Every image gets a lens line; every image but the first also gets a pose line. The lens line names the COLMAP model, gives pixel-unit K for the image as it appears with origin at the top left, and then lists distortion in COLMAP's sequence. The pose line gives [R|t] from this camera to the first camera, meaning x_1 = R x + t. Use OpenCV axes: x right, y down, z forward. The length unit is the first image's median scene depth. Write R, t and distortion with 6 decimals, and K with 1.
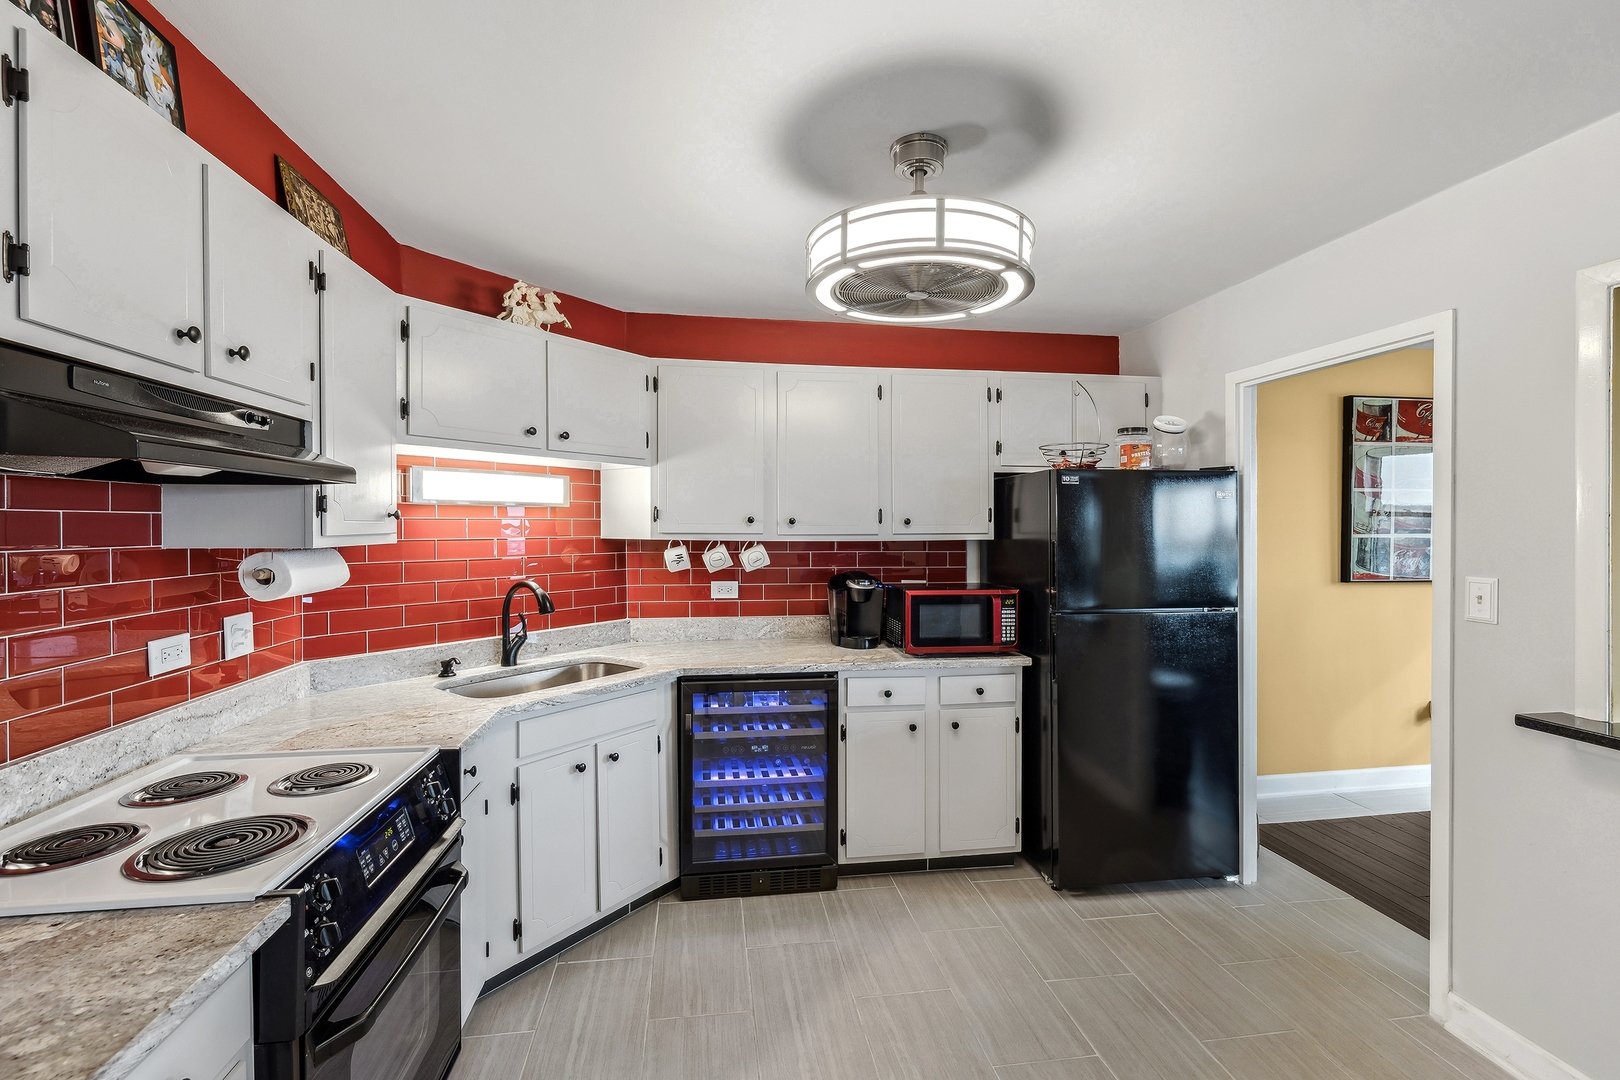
lens RADIAL K [[698.8, 0, 815.8], [0, 698.8, 528.8], [0, 0, 1]] dist [0.001137, 0.000142]
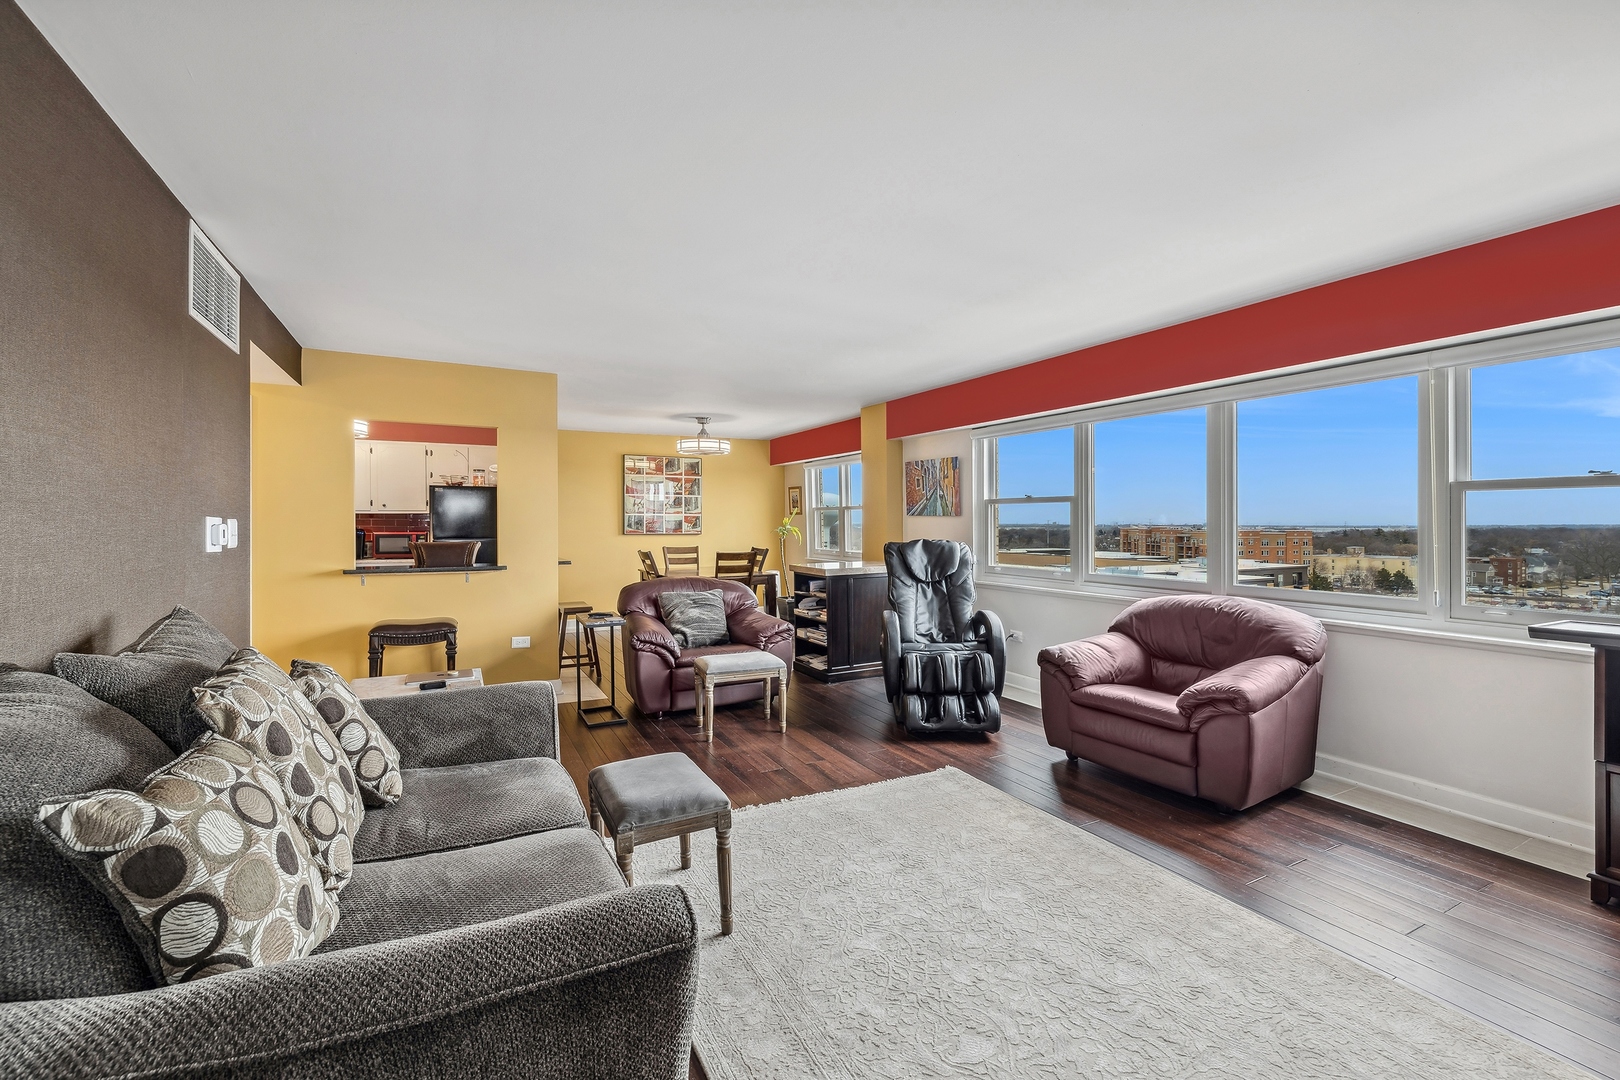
lens RADIAL K [[698.8, 0, 805.4], [0, 698.8, 528.1], [0, 0, 1]] dist [0.001137, 0.000142]
pose [[0.944654, -0.007115, 0.327990, 0.572808], [0.012597, 0.999814, -0.014592, 0.097188], [-0.327826, 0.017916, 0.944568, -1.397533]]
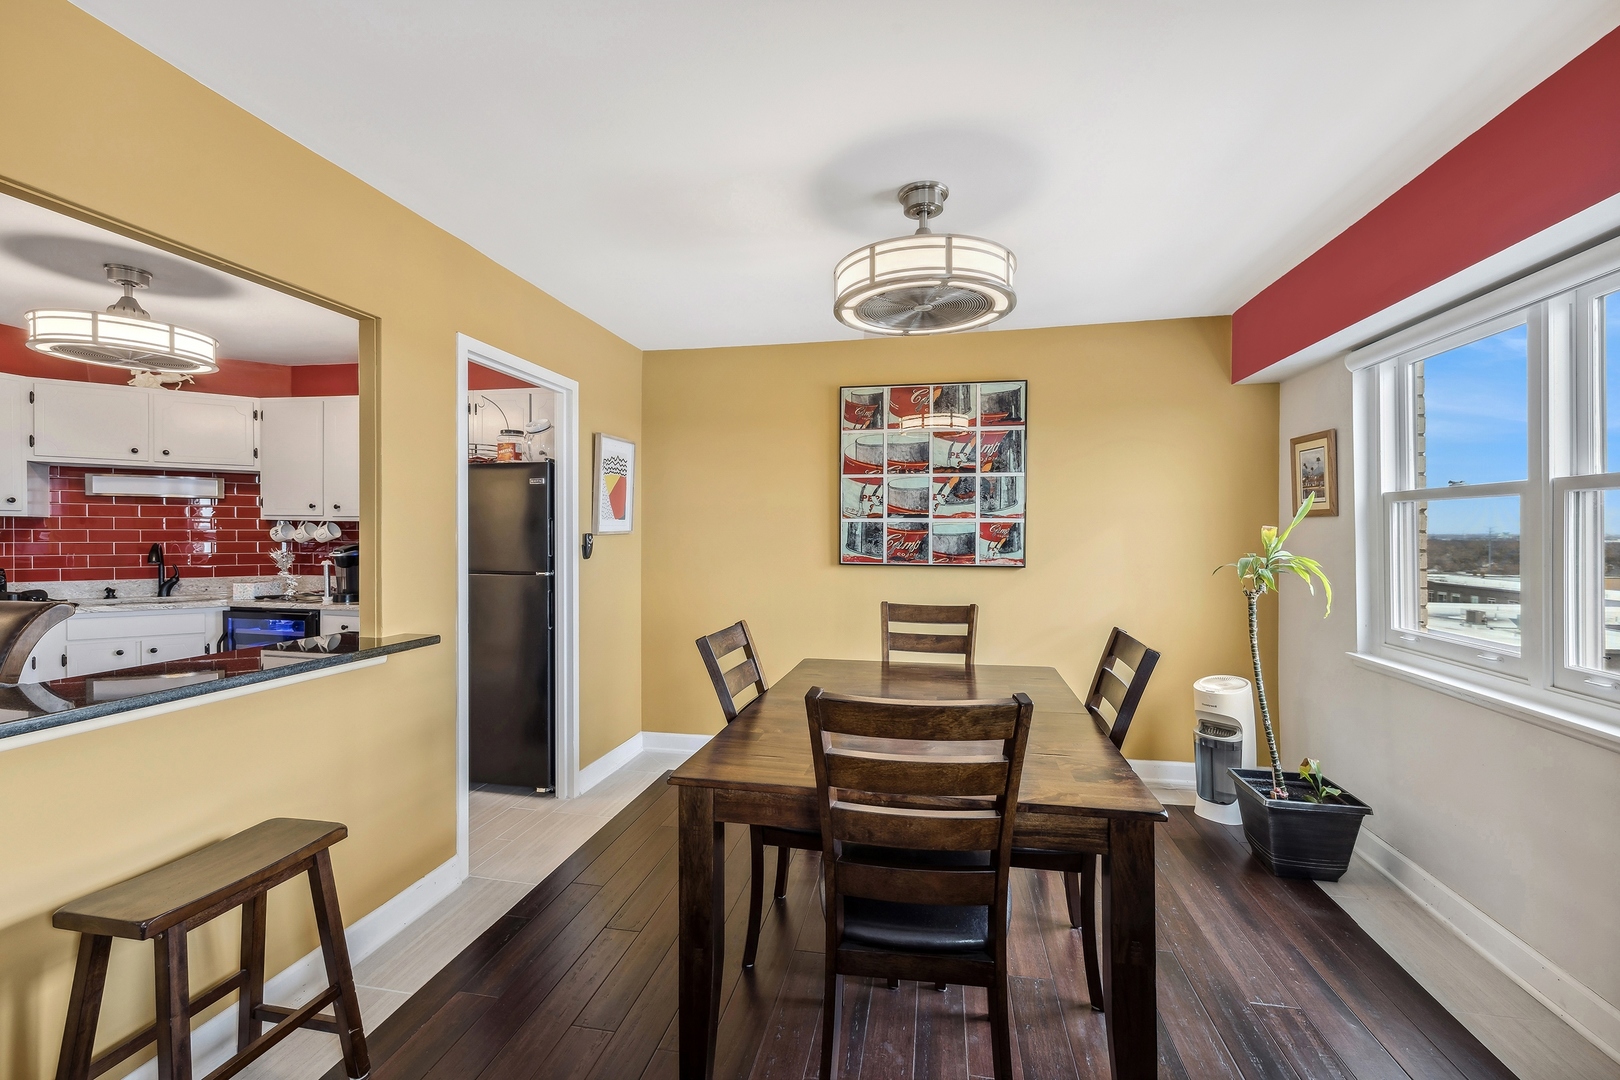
lens RADIAL K [[698.8, 0, 803.6], [0, 698.8, 537.3], [0, 0, 1]] dist [0.001137, 0.000142]
pose [[0.943184, 0.001329, -0.332267, 1.064801], [-0.009775, 0.999670, -0.023749, 0.061425], [0.332126, 0.025647, 0.942886, -0.005234]]
